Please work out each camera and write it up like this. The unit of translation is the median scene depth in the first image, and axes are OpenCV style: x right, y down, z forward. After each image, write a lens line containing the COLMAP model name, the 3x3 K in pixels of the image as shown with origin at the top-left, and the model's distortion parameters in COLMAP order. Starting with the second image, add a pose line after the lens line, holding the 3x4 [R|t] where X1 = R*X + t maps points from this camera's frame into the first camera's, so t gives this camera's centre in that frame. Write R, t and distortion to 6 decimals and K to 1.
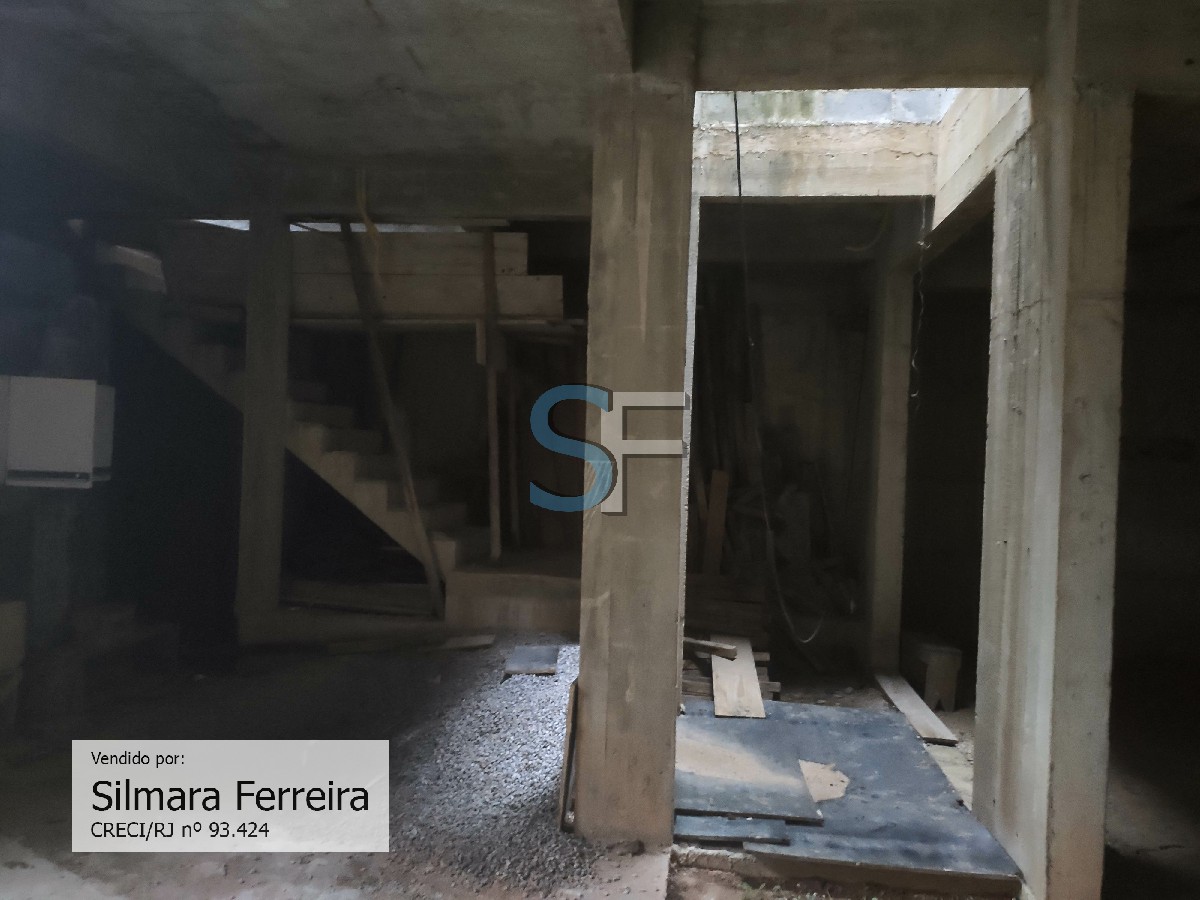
lens RADIAL K [[916.6, 0, 603.3], [0, 916.6, 447.3], [0, 0, 1]] dist [0.114715, -0.180754]
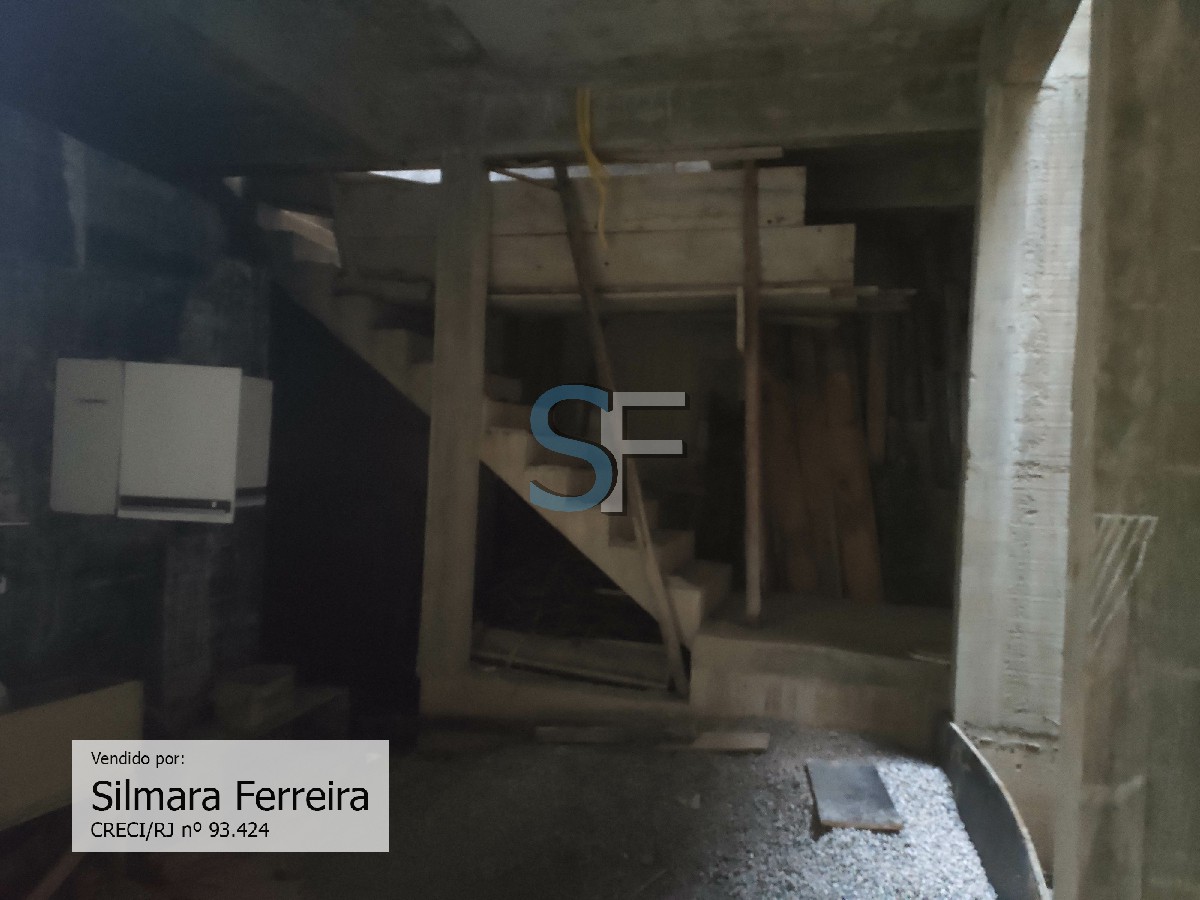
lens RADIAL K [[916.6, 0, 603.3], [0, 916.6, 447.3], [0, 0, 1]] dist [0.114715, -0.180754]
pose [[0.986660, 0.010962, -0.162422, -0.118862], [-0.011375, 0.999934, -0.001611, -0.010612], [0.162394, 0.003437, 0.986720, 0.261232]]
